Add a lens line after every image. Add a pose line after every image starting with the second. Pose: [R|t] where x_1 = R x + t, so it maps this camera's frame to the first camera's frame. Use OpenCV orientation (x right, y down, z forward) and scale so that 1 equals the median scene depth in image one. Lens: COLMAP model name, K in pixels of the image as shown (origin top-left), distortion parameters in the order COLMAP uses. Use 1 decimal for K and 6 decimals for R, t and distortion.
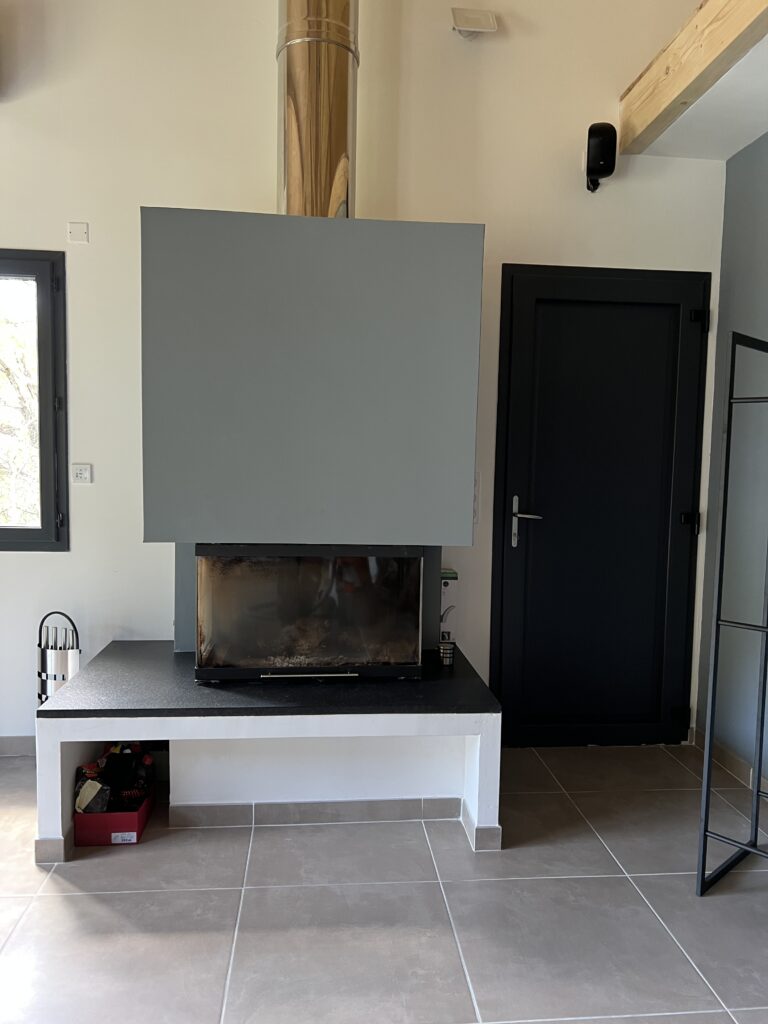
lens RADIAL K [[774.3, 0, 384.0], [0, 774.3, 512.0], [0, 0, 1]] dist [0.074179, -0.114356]
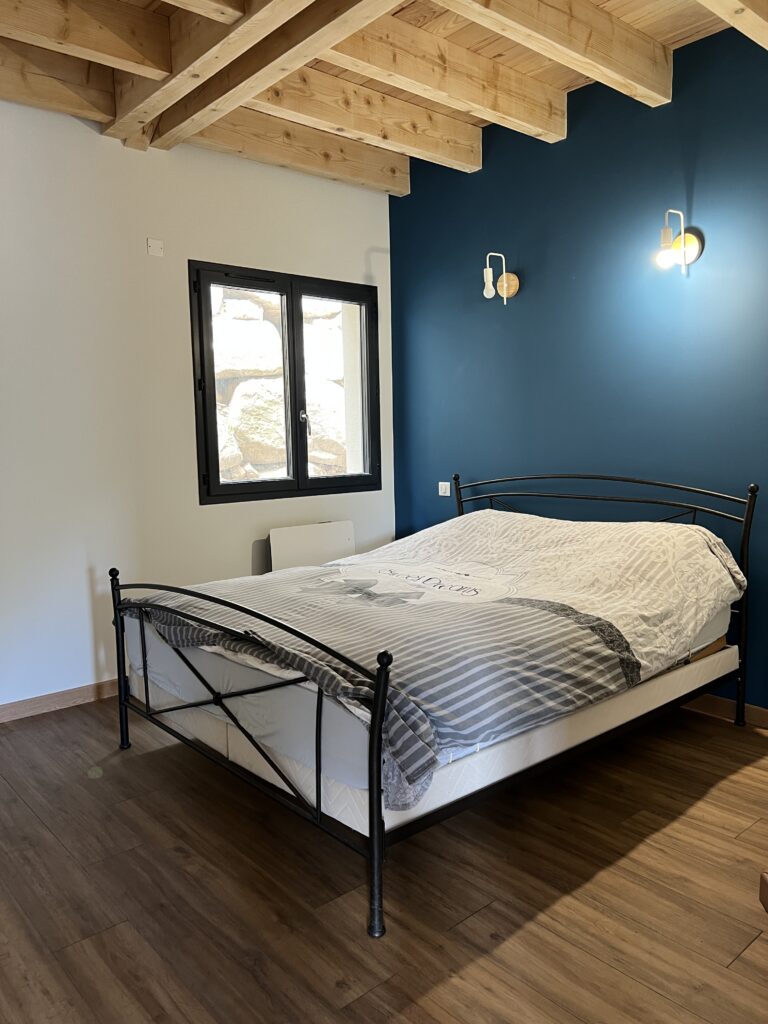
lens RADIAL K [[774.3, 0, 384.0], [0, 774.3, 512.0], [0, 0, 1]] dist [0.074179, -0.114356]
pose [[0.808449, -0.100508, 0.579921, -1.426466], [0.080325, 0.994934, 0.060457, 0.009023], [-0.583059, -0.002294, 0.812427, -0.233629]]
